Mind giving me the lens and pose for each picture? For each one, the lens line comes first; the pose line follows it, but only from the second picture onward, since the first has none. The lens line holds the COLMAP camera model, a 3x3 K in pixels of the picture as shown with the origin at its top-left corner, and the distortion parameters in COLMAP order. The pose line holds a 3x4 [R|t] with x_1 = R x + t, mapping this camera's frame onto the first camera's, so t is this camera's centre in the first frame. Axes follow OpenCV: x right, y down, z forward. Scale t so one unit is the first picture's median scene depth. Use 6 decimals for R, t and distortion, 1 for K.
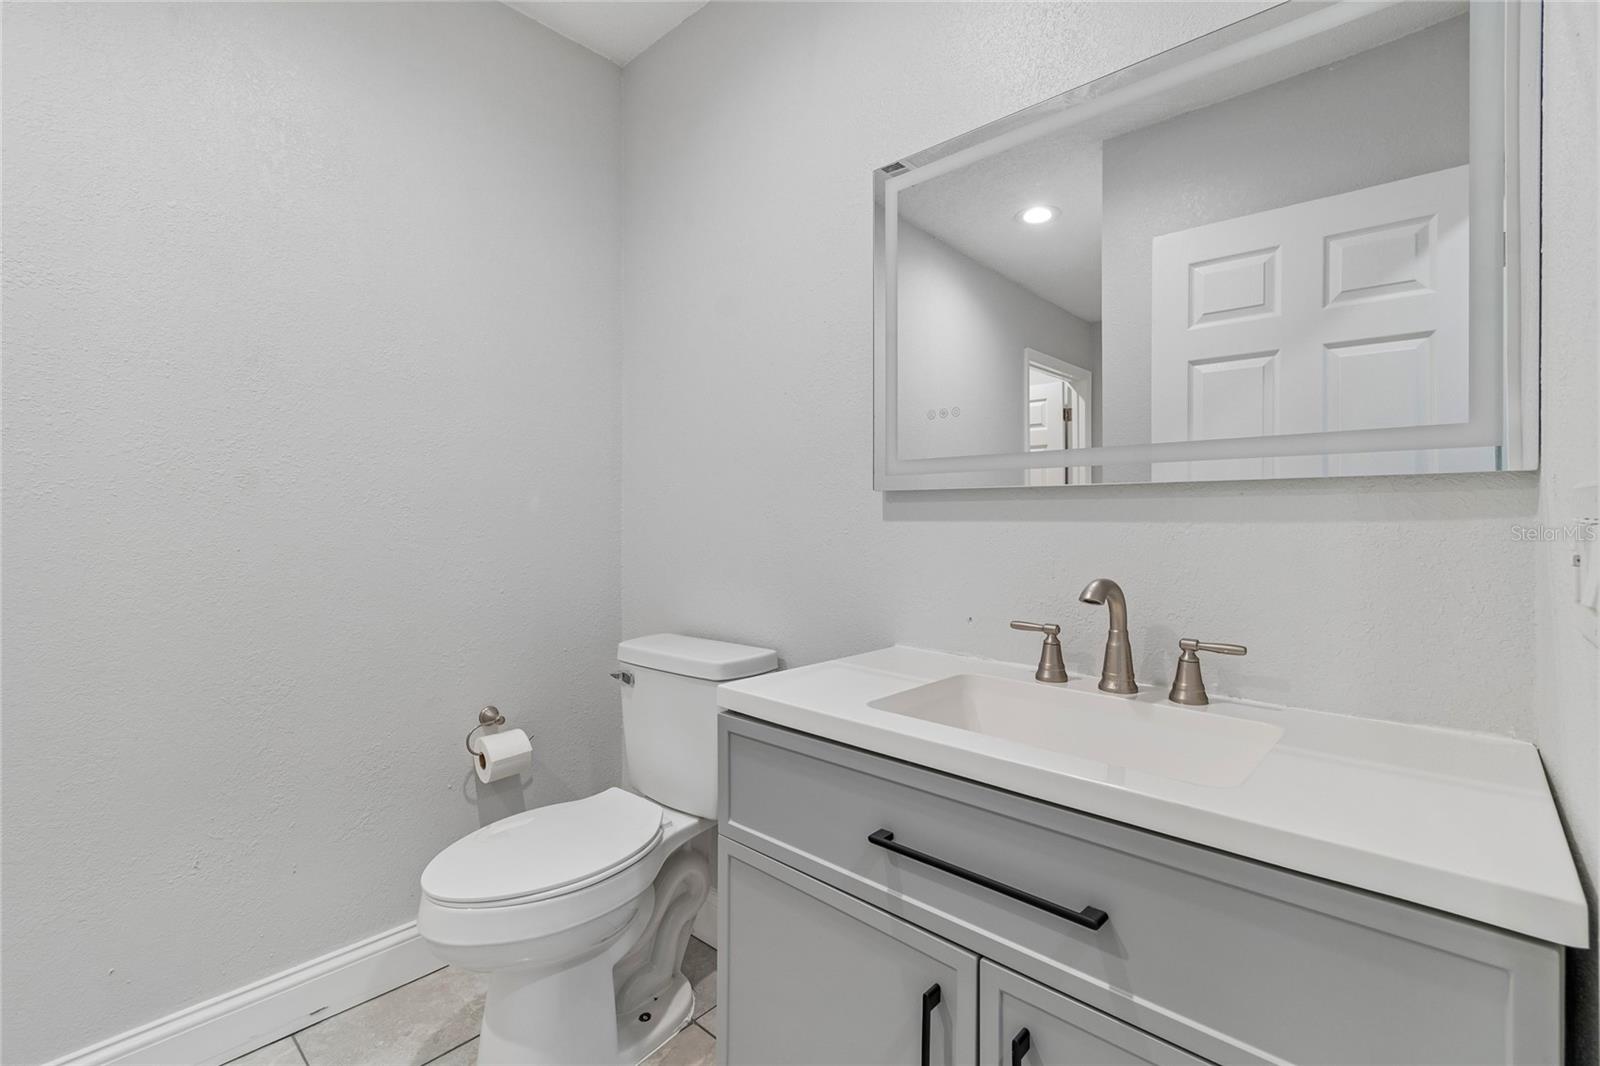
lens RADIAL K [[712.6, 0, 797.1], [0, 712.6, 523.2], [0, 0, 1]] dist [0.002660, -0.000780]
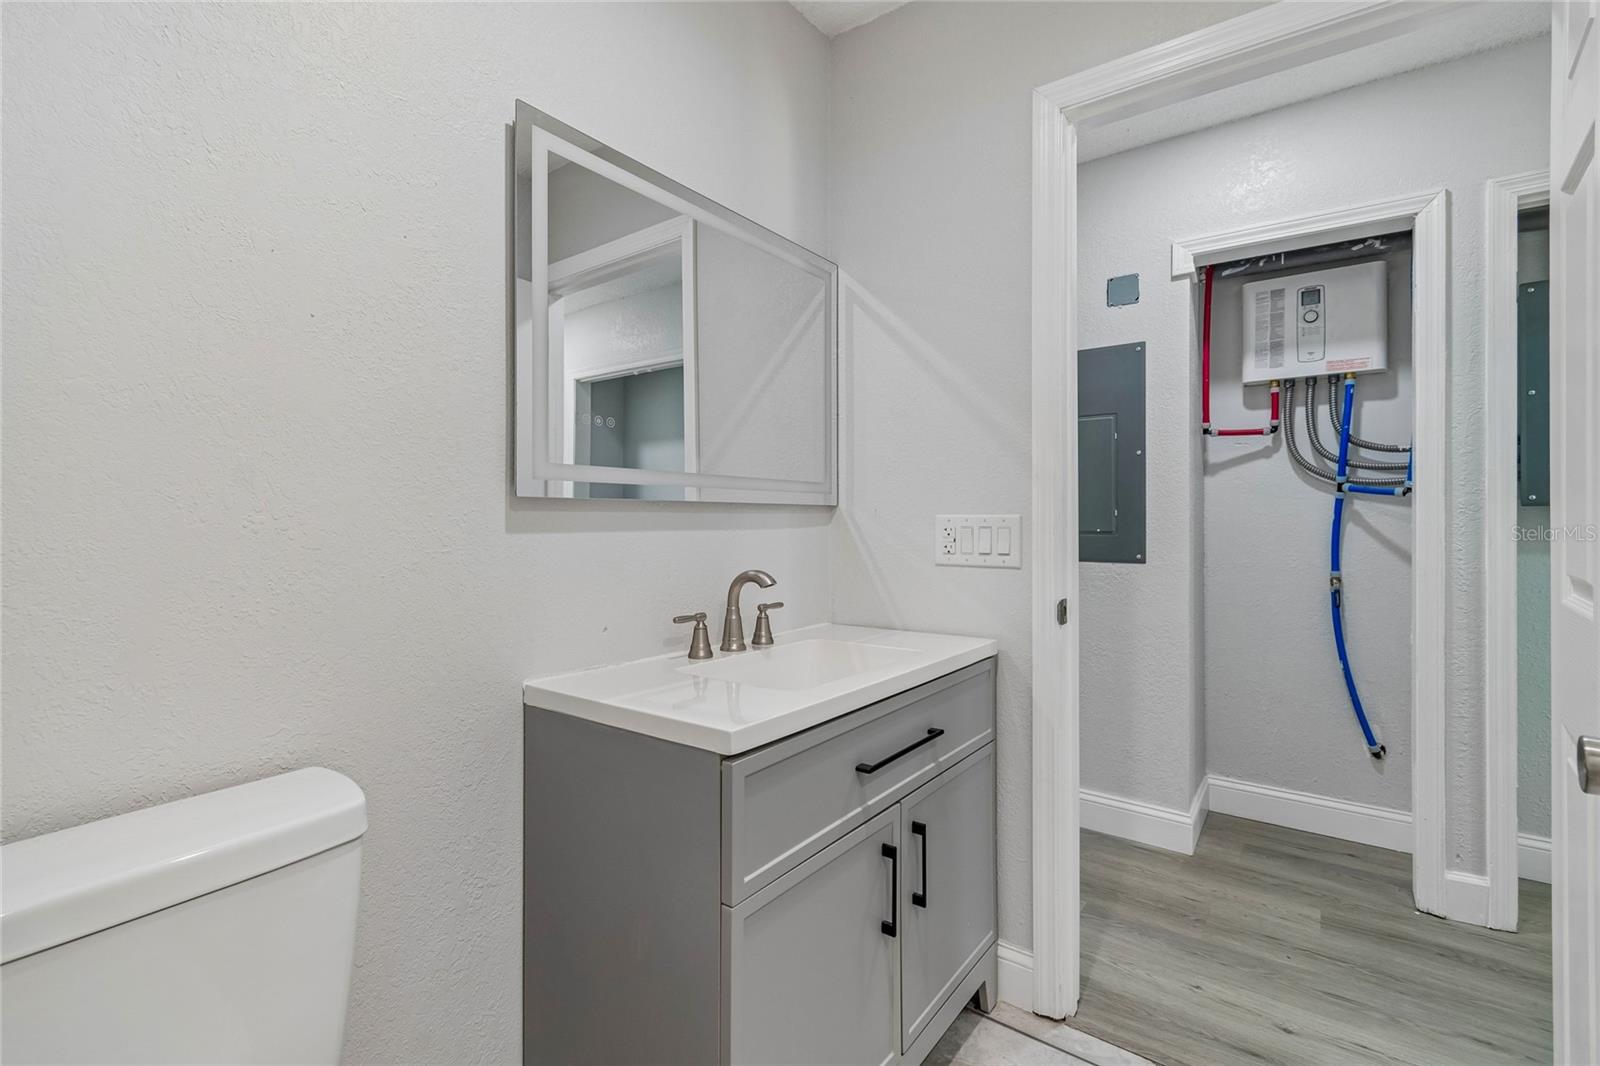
lens RADIAL K [[712.6, 0, 798.7], [0, 712.6, 526.2], [0, 0, 1]] dist [0.002660, -0.000780]
pose [[-0.102356, -0.002788, 0.994744, -0.978272], [0.015529, 0.999870, 0.004400, -0.013306], [-0.994627, 0.015898, -0.102300, 1.036124]]
